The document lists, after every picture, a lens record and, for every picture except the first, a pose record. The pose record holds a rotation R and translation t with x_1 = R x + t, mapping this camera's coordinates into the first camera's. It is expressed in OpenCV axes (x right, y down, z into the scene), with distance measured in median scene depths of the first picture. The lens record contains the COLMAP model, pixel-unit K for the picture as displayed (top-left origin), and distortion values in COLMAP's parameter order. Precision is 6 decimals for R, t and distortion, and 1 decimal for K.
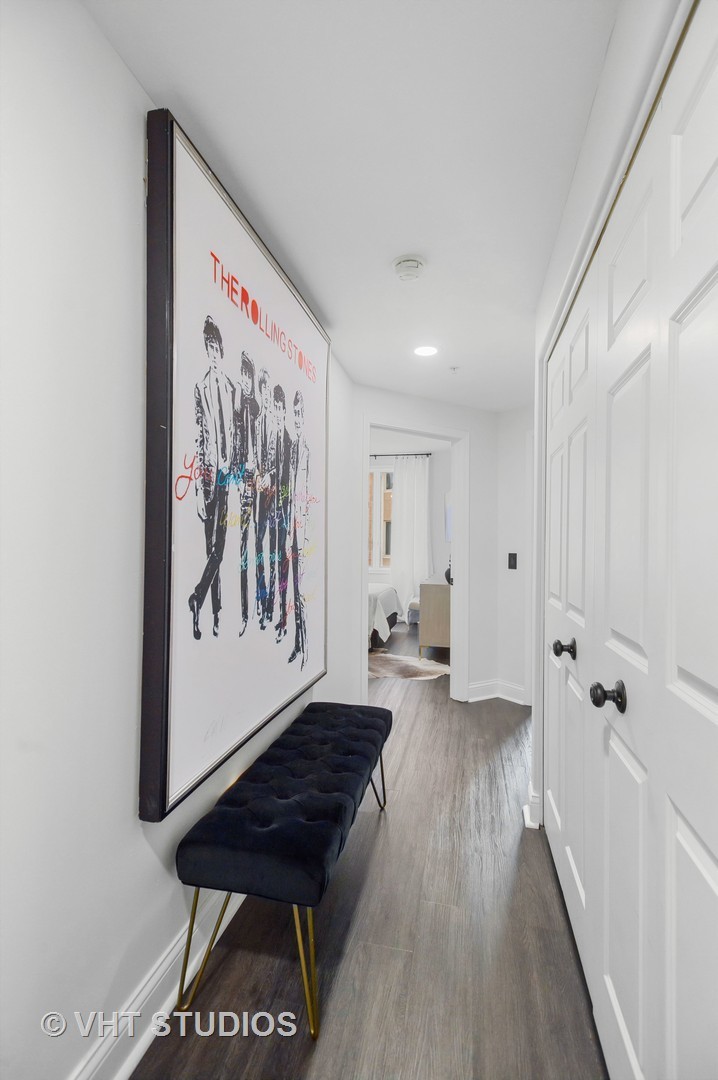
lens RADIAL K [[503.9, 0, 356.6], [0, 503.9, 537.8], [0, 0, 1]] dist [0.014756, -0.001949]
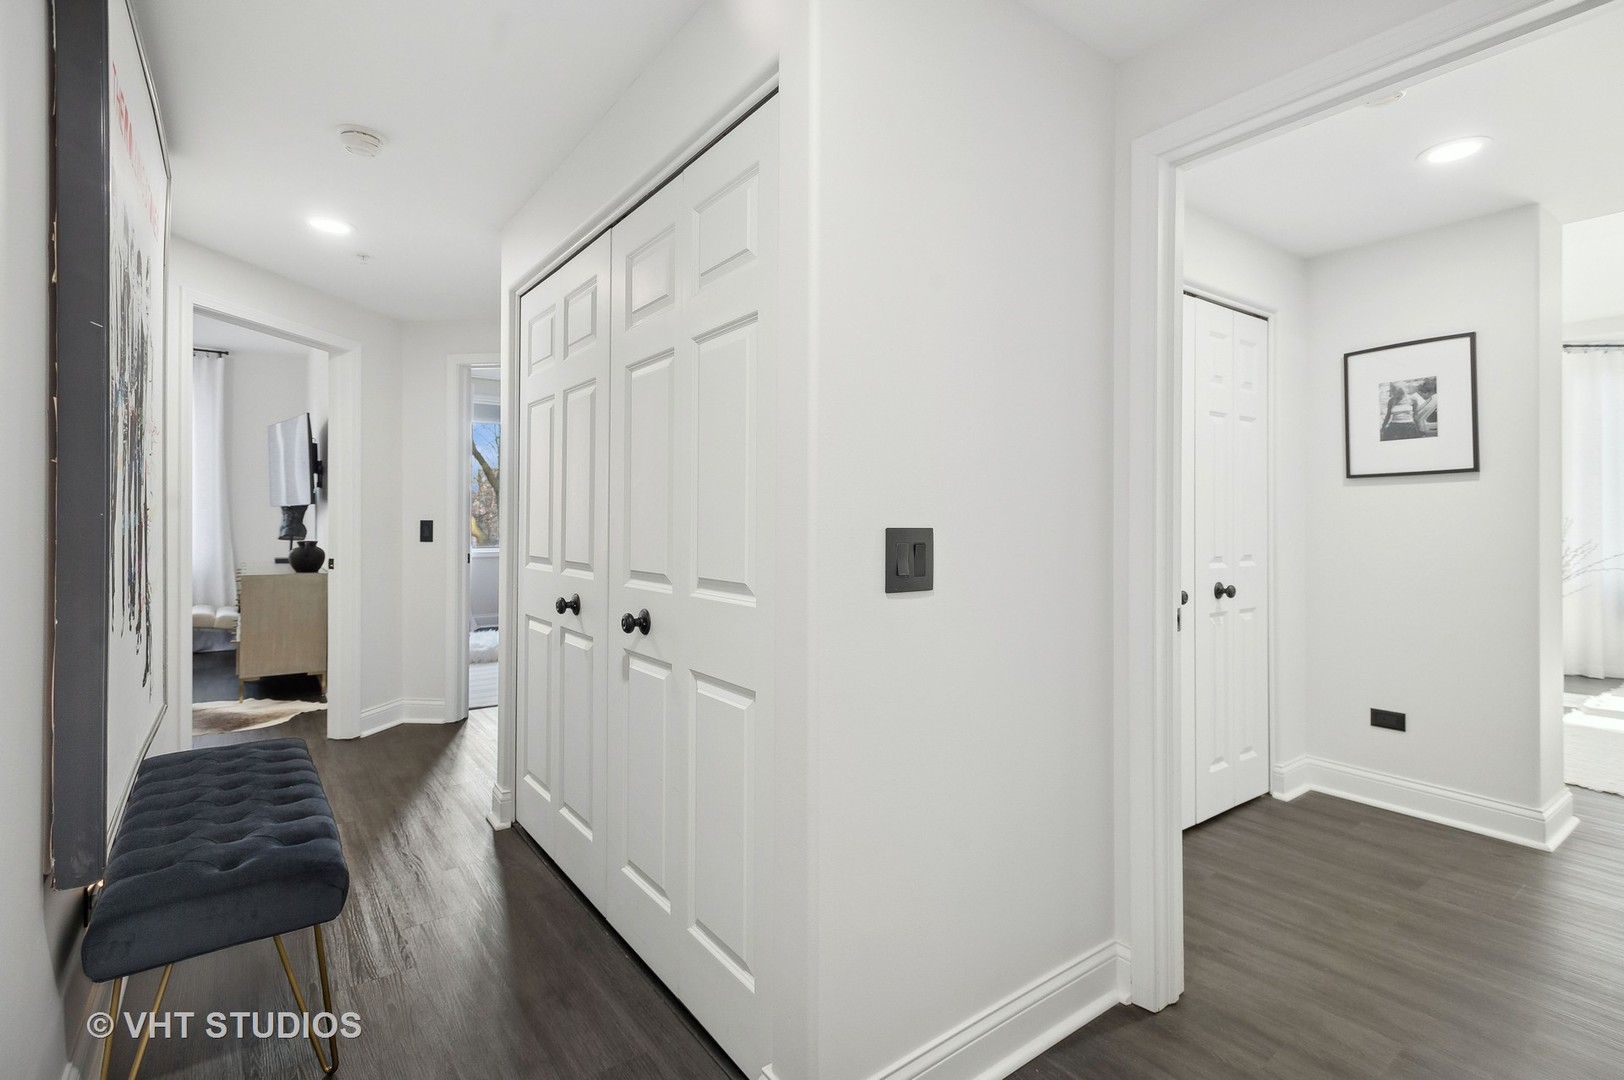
lens RADIAL K [[757.6, 0, 818.8], [0, 757.6, 517.9], [0, 0, 1]] dist [0.014756, -0.001949]
pose [[0.641624, -0.007599, 0.766981, -0.234963], [-0.005073, 0.999887, 0.014150, 0.012022], [-0.767002, -0.012969, 0.641513, -0.191910]]
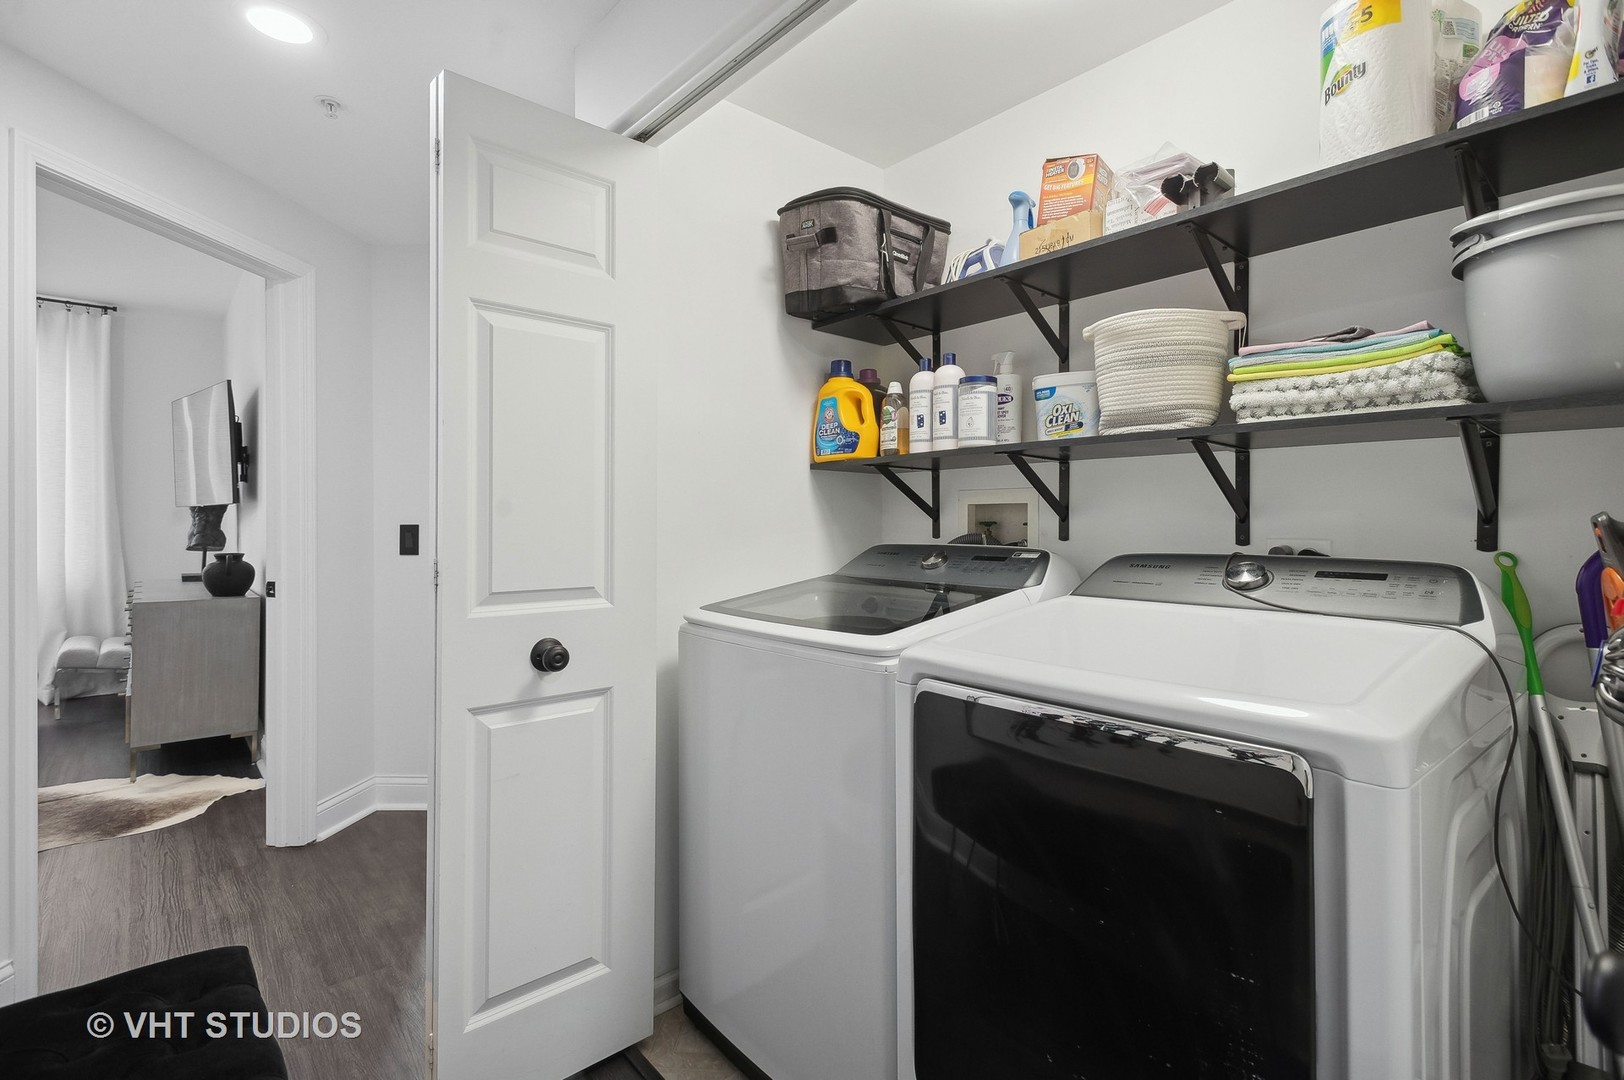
lens RADIAL K [[757.6, 0, 814.9], [0, 757.6, 522.9], [0, 0, 1]] dist [0.014756, -0.001949]
pose [[0.583308, -0.012292, 0.812158, -0.113867], [-0.003451, 0.999839, 0.017611, 0.018394], [-0.812244, -0.013075, 0.583172, 0.285289]]
